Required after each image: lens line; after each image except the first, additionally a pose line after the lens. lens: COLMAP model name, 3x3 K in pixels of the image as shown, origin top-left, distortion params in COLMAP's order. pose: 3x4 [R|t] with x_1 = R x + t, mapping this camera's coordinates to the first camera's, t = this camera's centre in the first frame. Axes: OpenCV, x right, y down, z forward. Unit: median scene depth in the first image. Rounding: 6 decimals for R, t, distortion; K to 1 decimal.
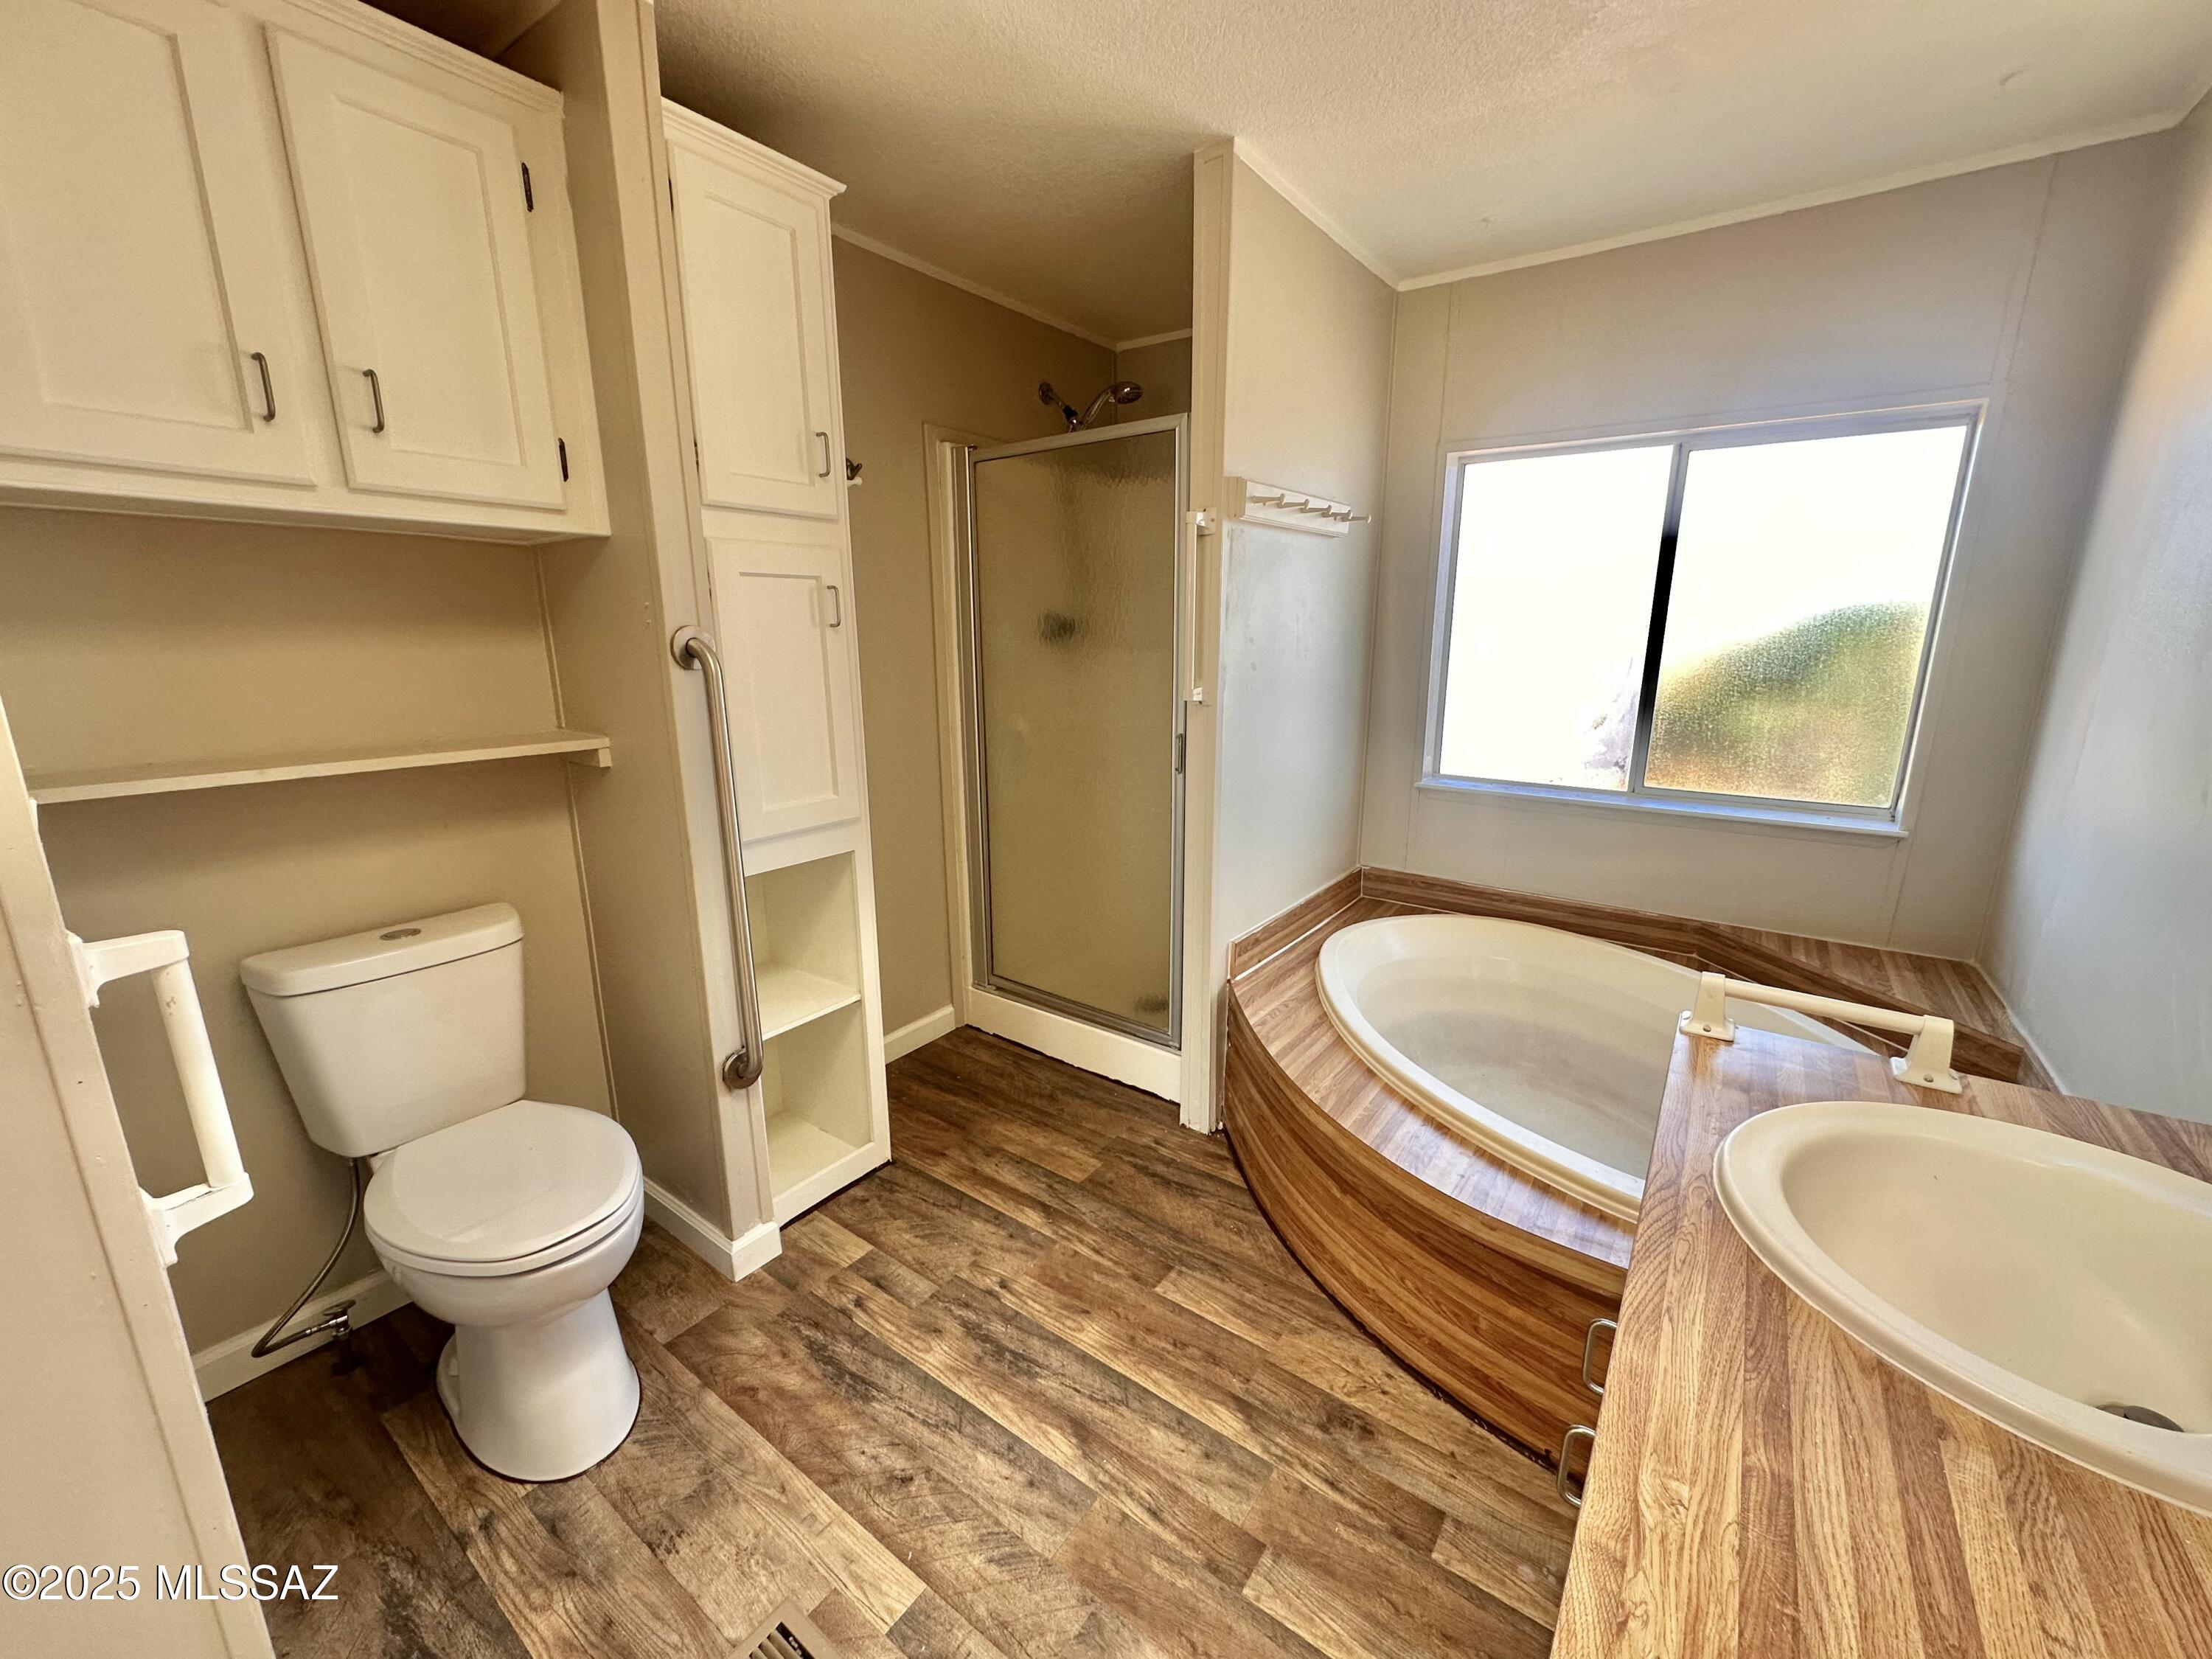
lens RADIAL K [[884.4, 0, 1098.4], [0, 884.4, 832.7], [0, 0, 1]] dist [-0.003055, 0.000961]
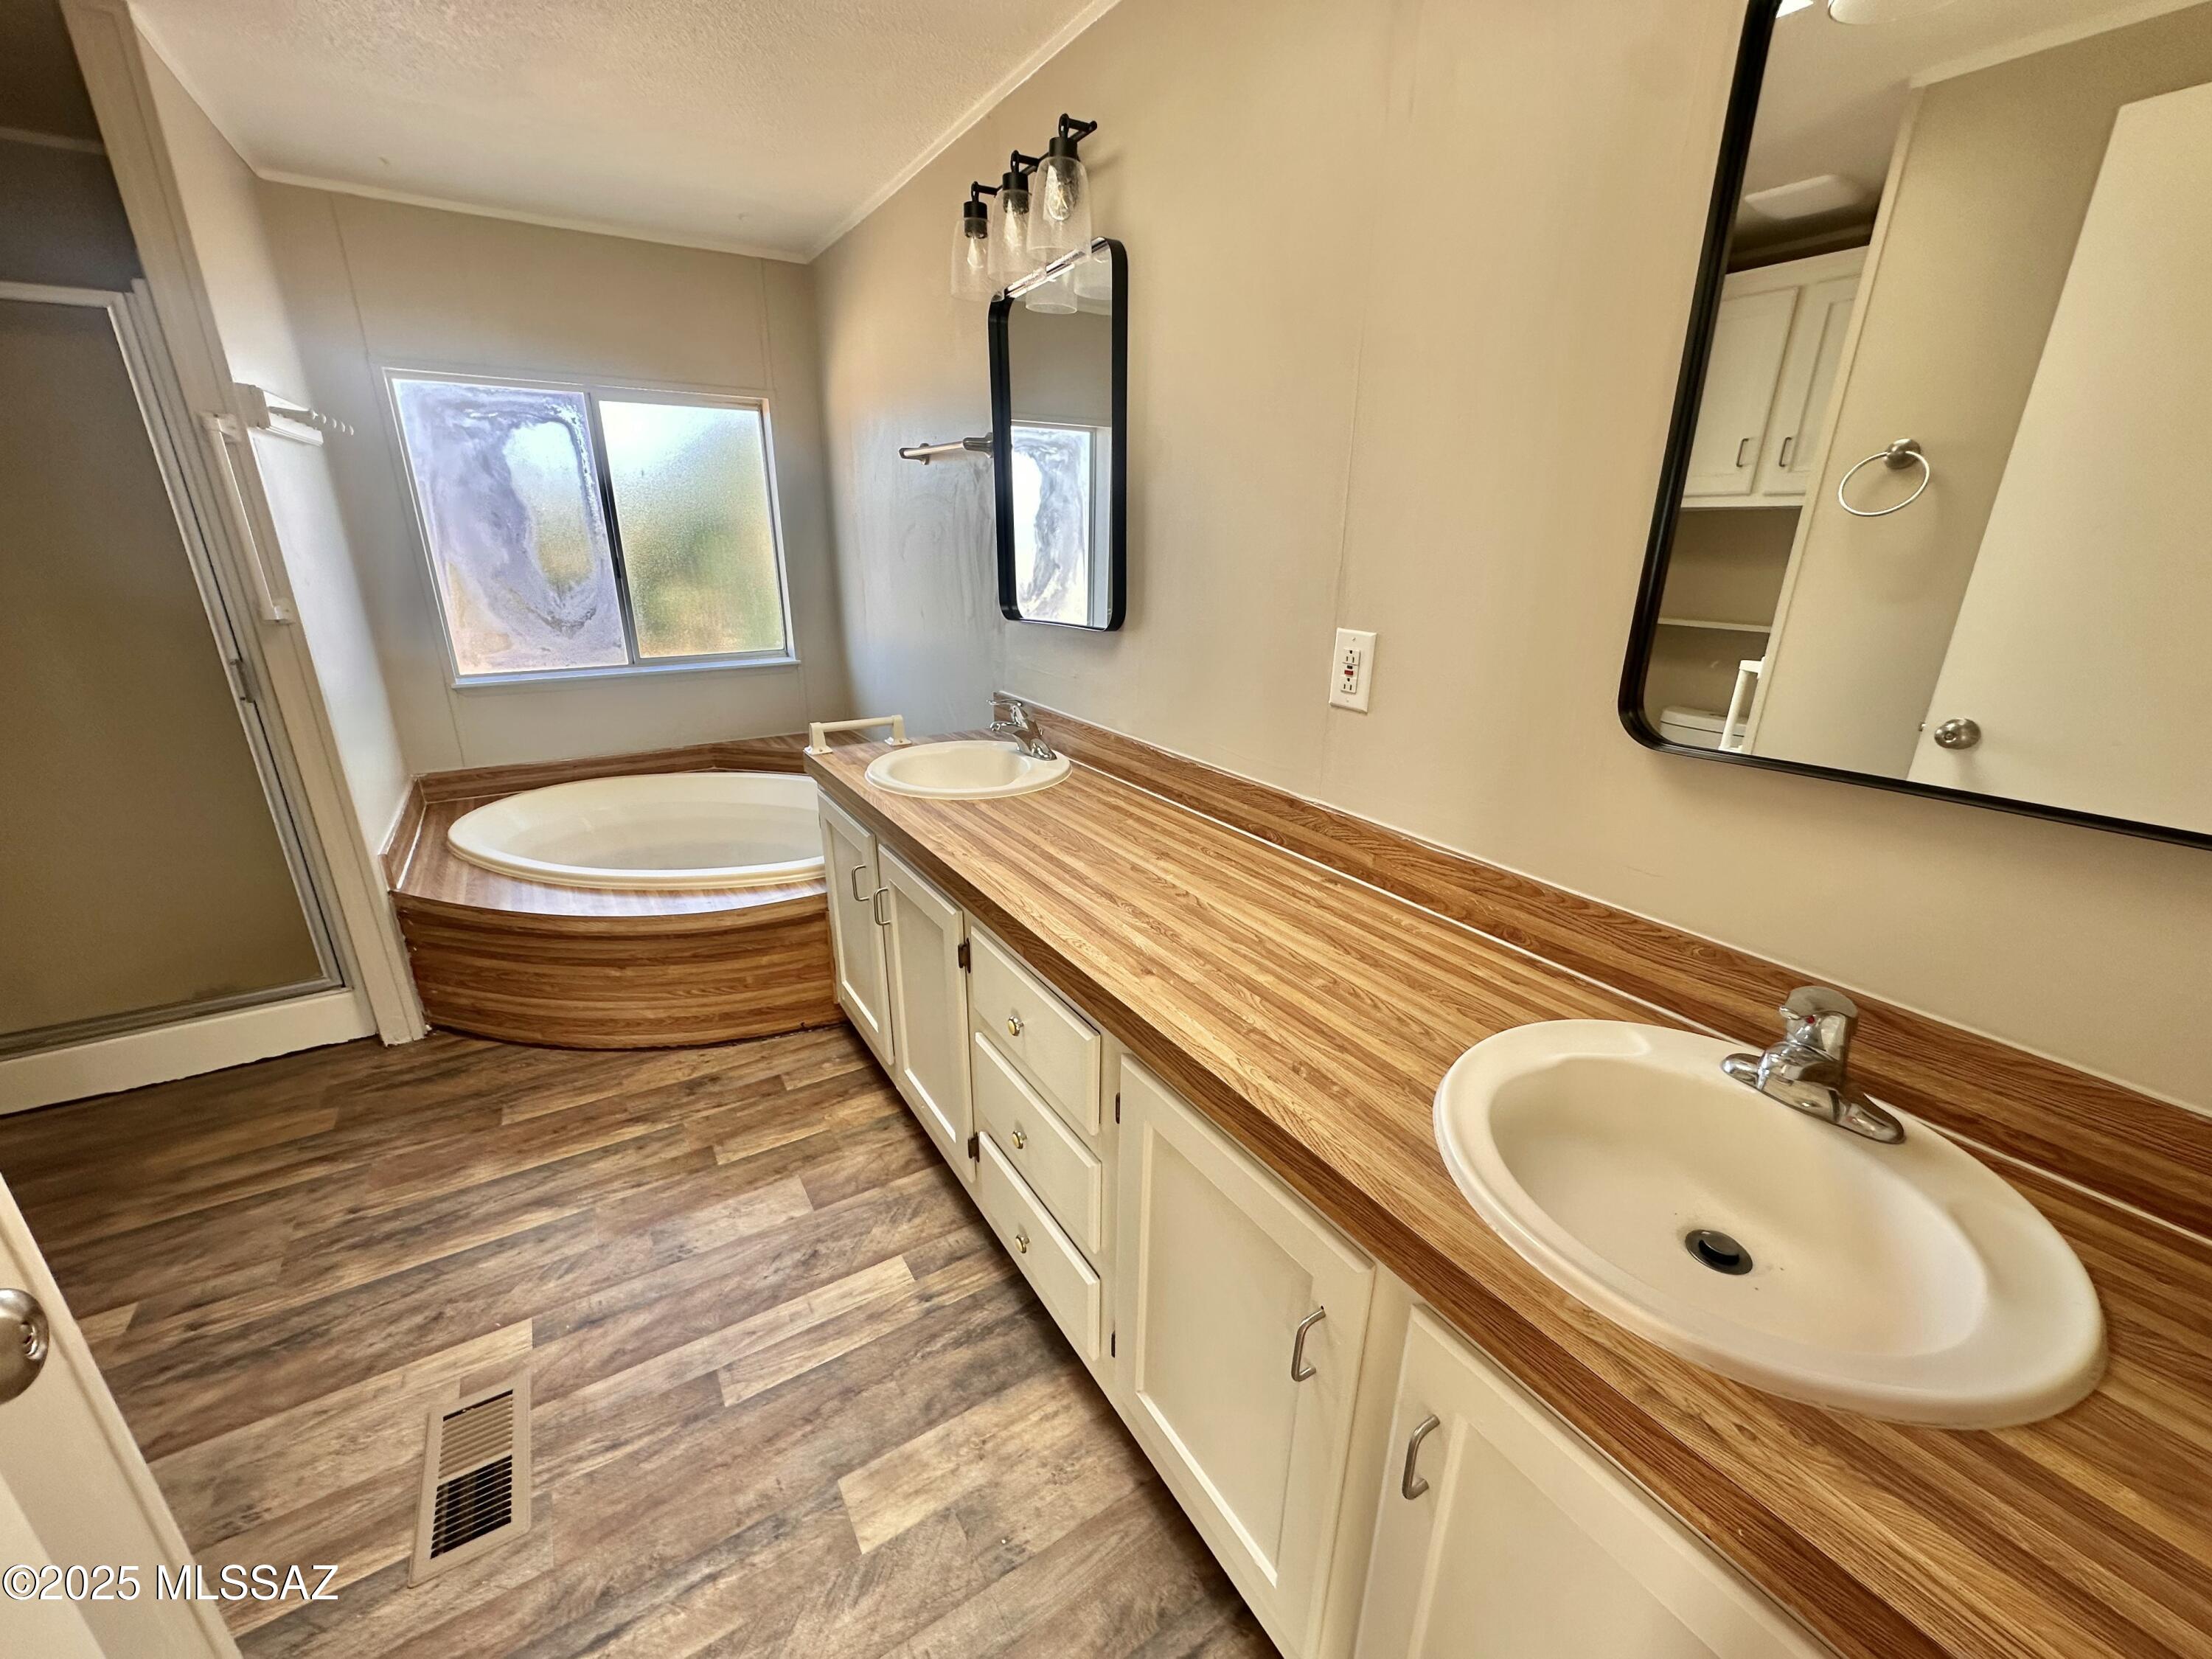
lens RADIAL K [[884.4, 0, 1100.6], [0, 884.4, 829.9], [0, 0, 1]] dist [-0.003055, 0.000961]
pose [[0.371449, -0.299514, 0.878816, -0.583436], [0.206225, 0.949509, 0.236442, 0.035016], [-0.905261, 0.093407, 0.414461, -0.250769]]
